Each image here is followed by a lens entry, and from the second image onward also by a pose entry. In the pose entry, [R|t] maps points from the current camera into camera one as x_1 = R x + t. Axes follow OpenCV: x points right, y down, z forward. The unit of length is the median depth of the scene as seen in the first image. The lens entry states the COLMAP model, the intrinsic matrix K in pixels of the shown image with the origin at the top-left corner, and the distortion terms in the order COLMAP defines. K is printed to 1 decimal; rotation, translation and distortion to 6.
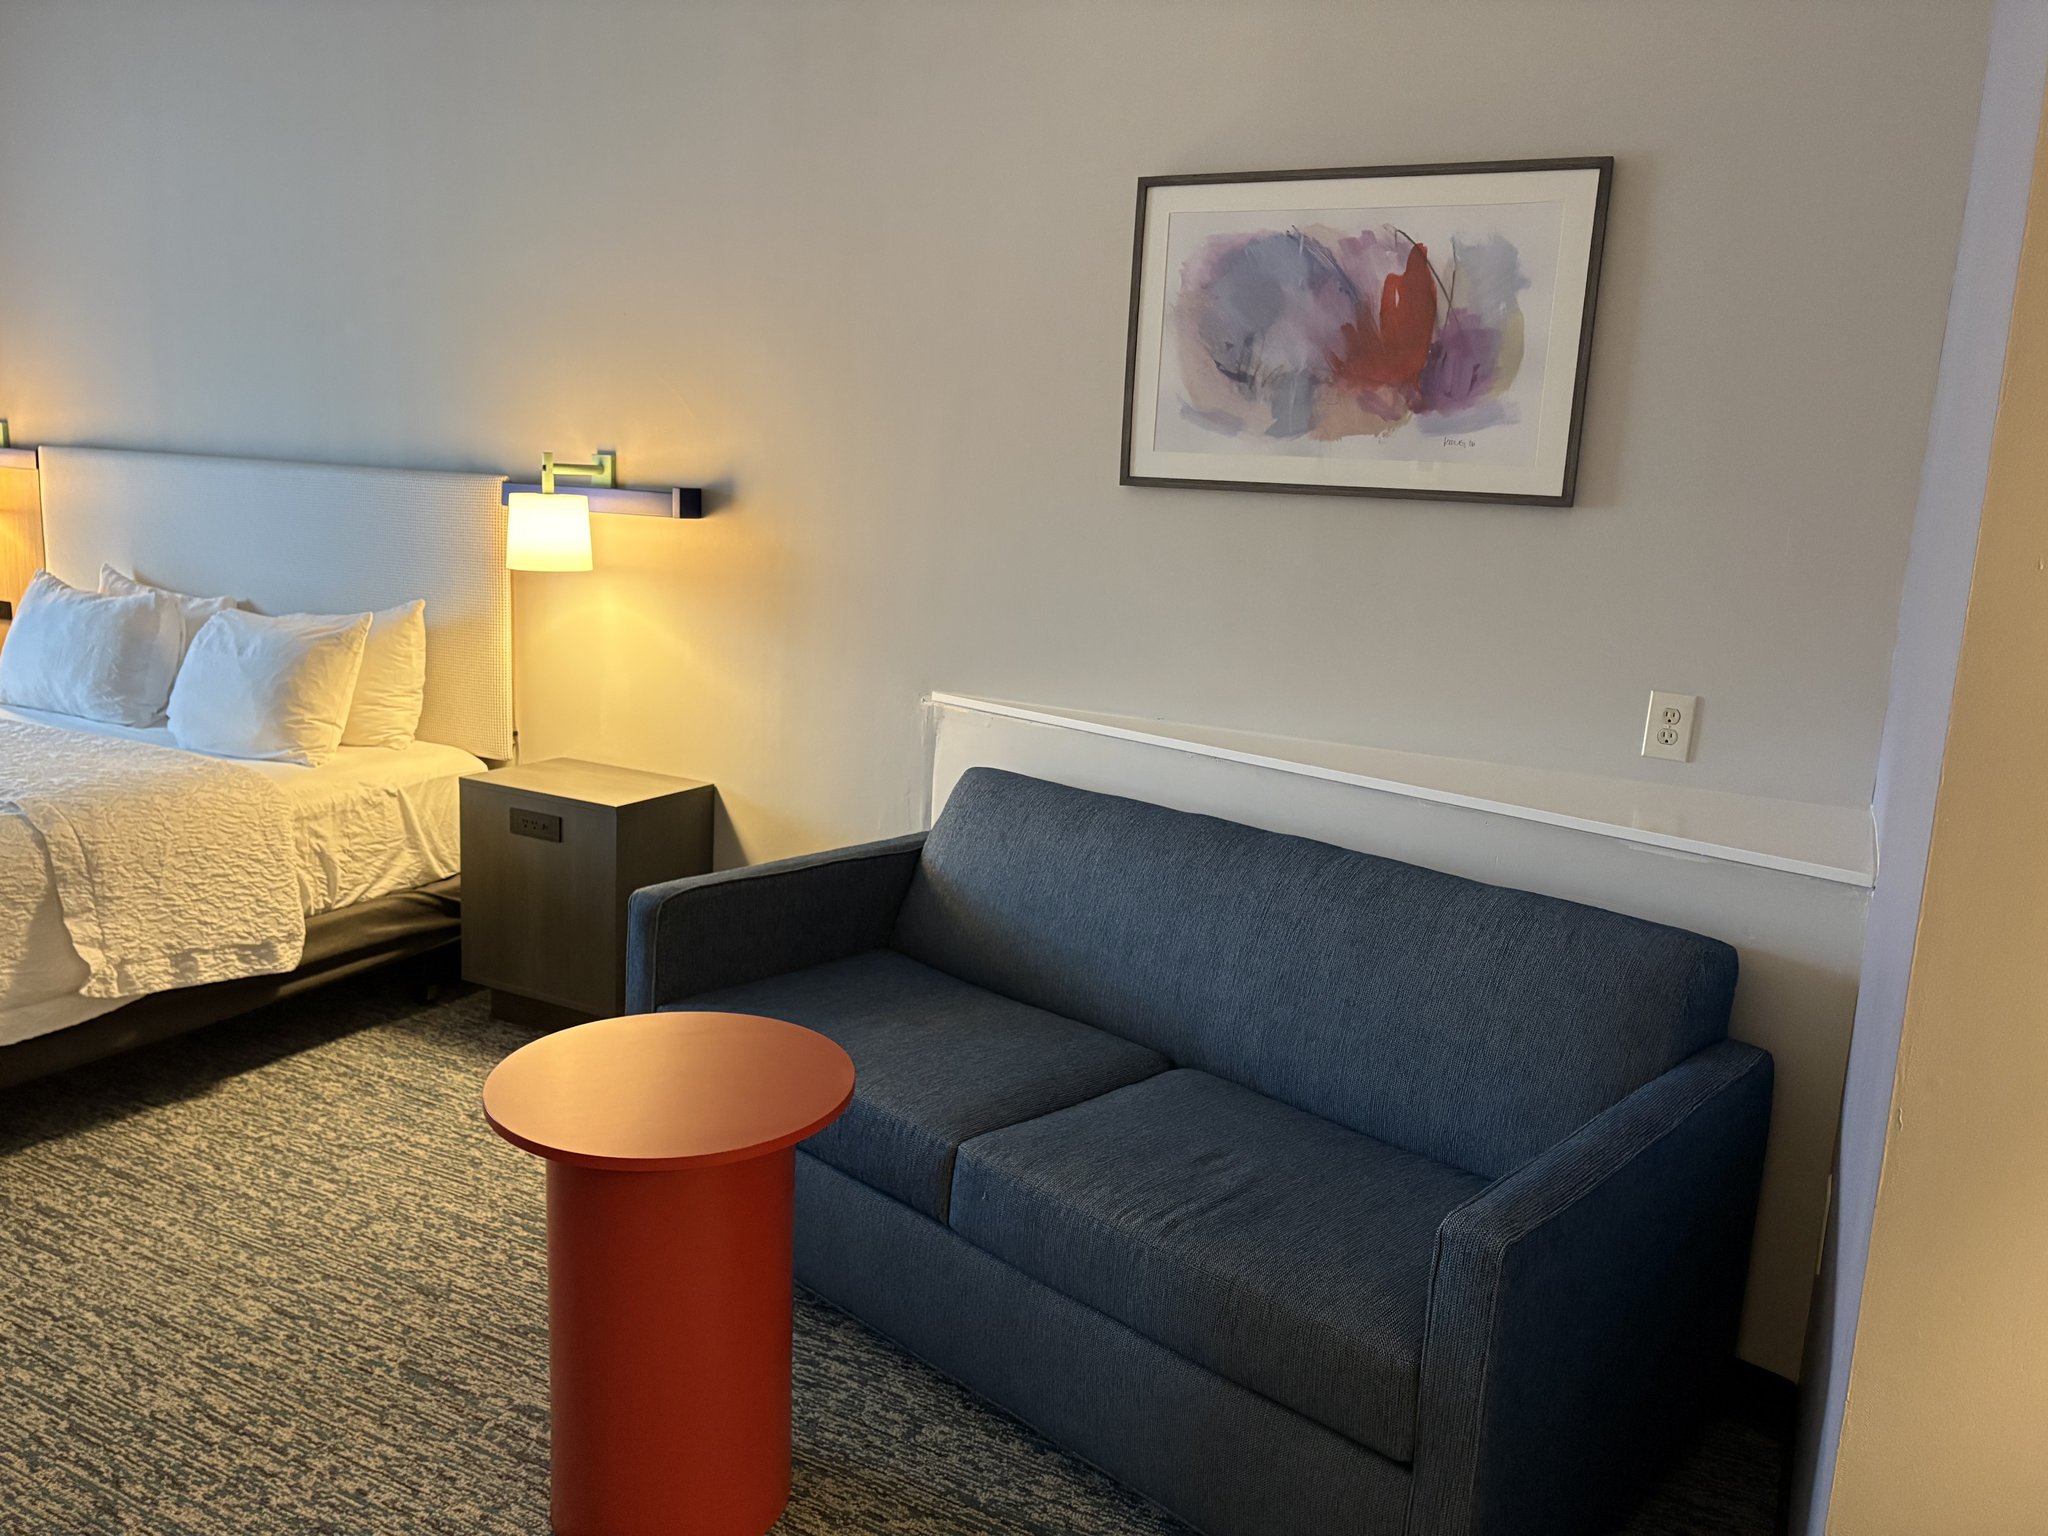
lens RADIAL K [[1537.1, 0, 1024.0], [0, 1537.1, 768.0], [0, 0, 1]] dist [0.045895, -0.059943]
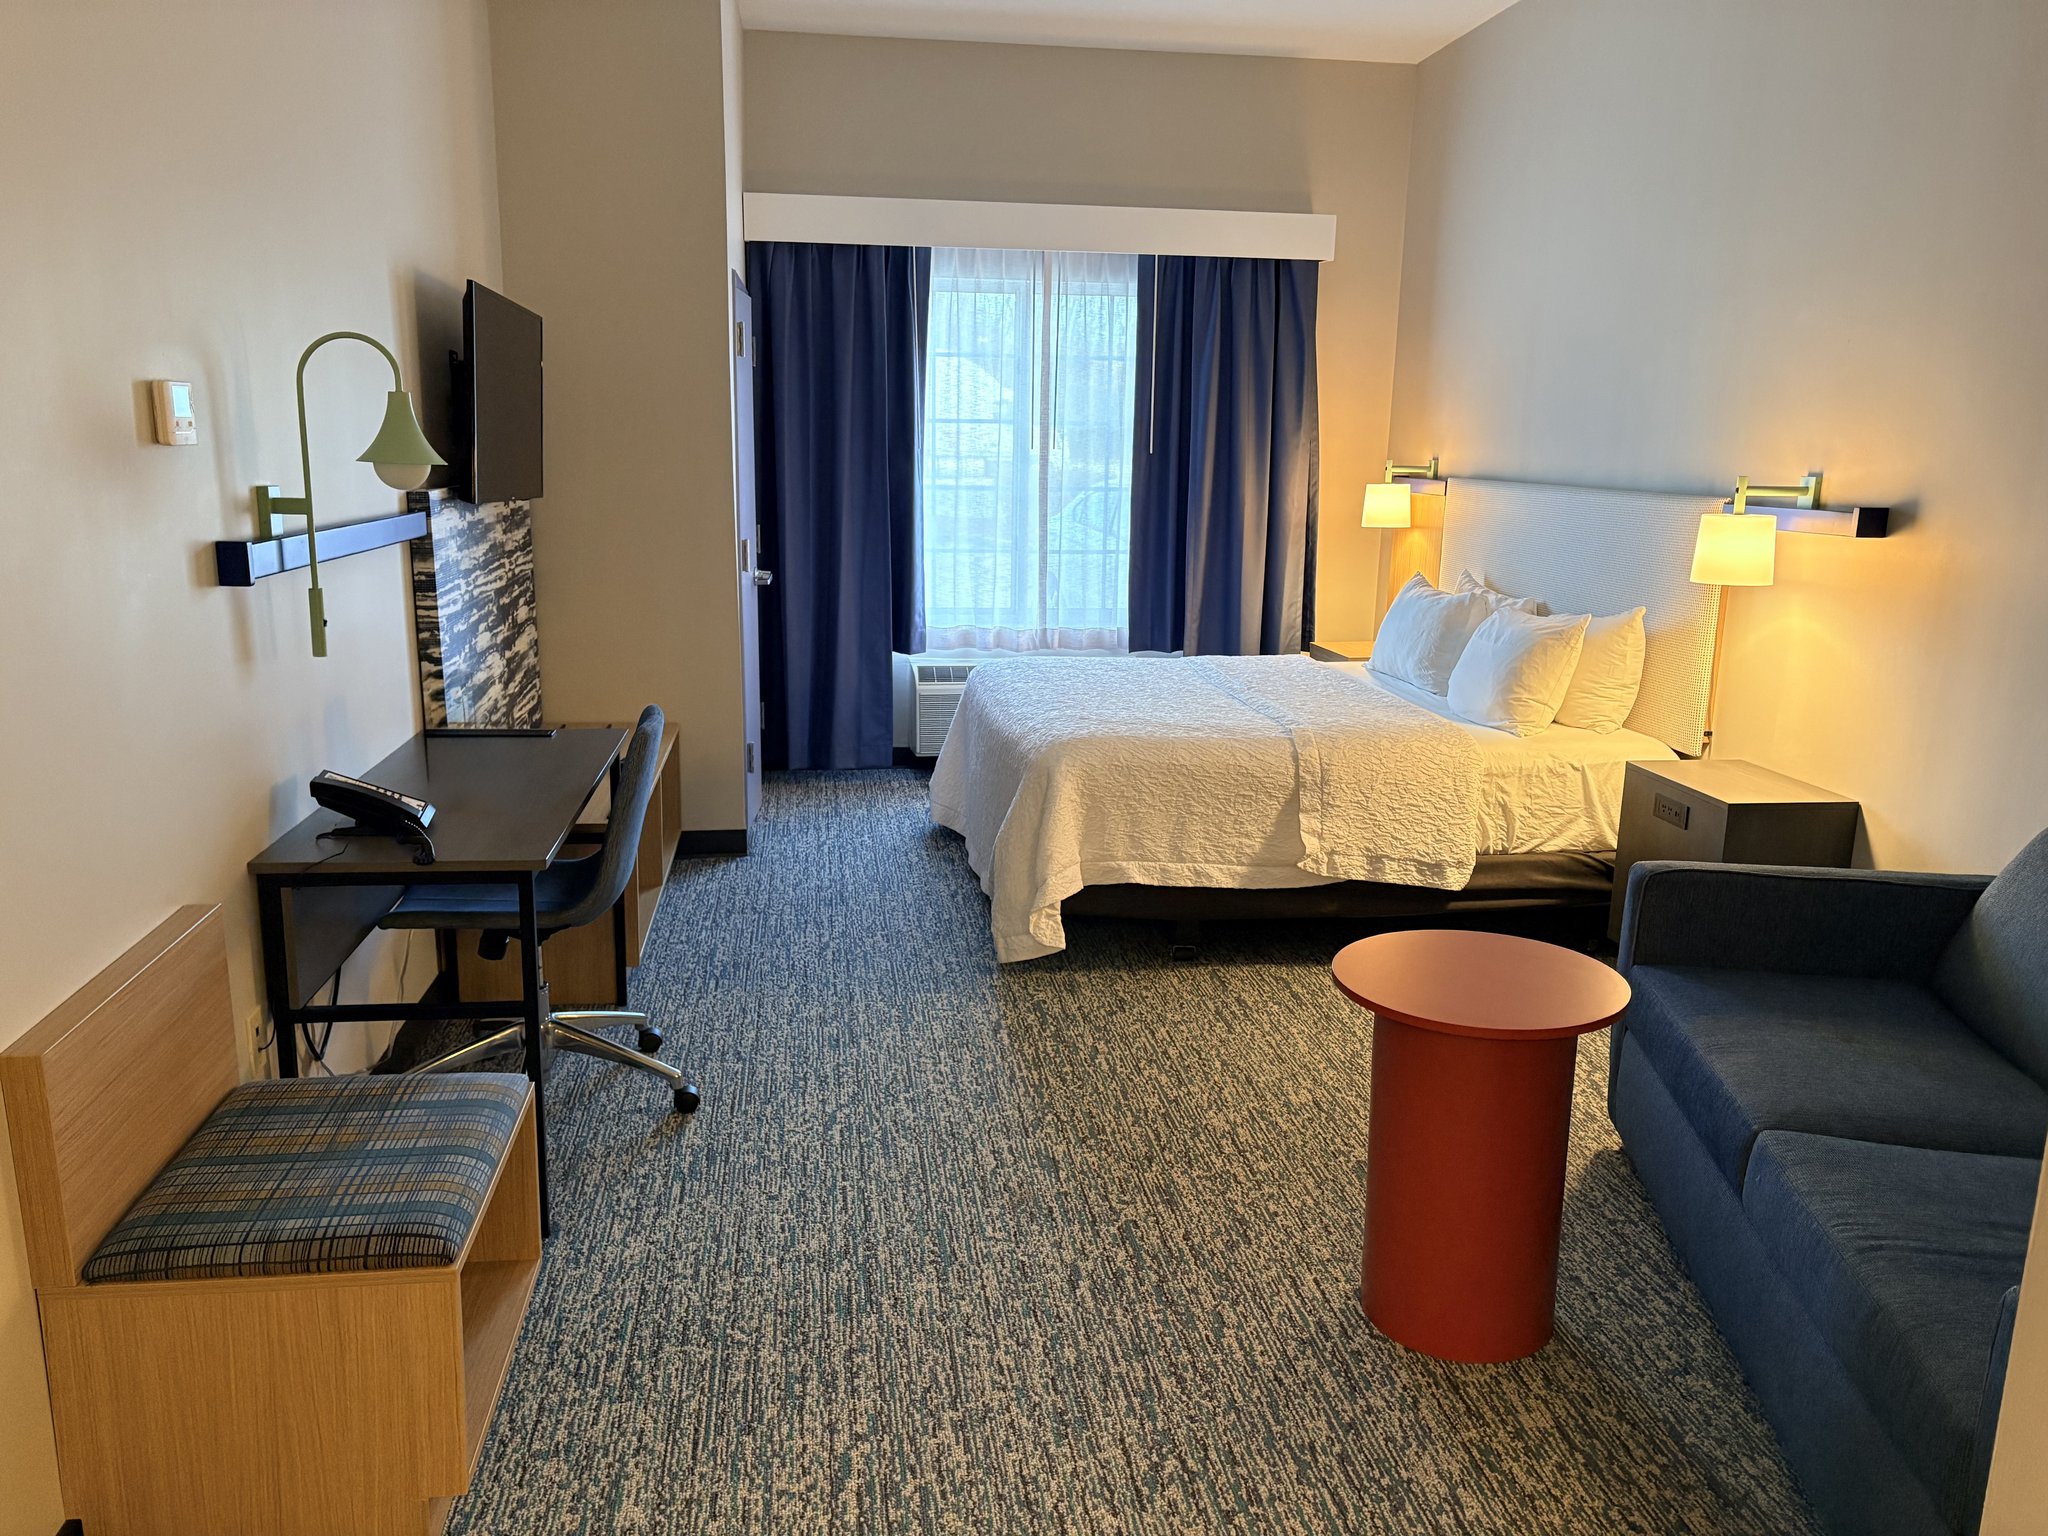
lens RADIAL K [[1537.1, 0, 1024.0], [0, 1537.1, 768.0], [0, 0, 1]] dist [0.045895, -0.059943]
pose [[0.570693, 0.134709, -0.810039, 0.336487], [-0.144233, 0.987561, 0.062616, 0.003861], [0.808397, 0.081100, 0.583023, -0.031095]]
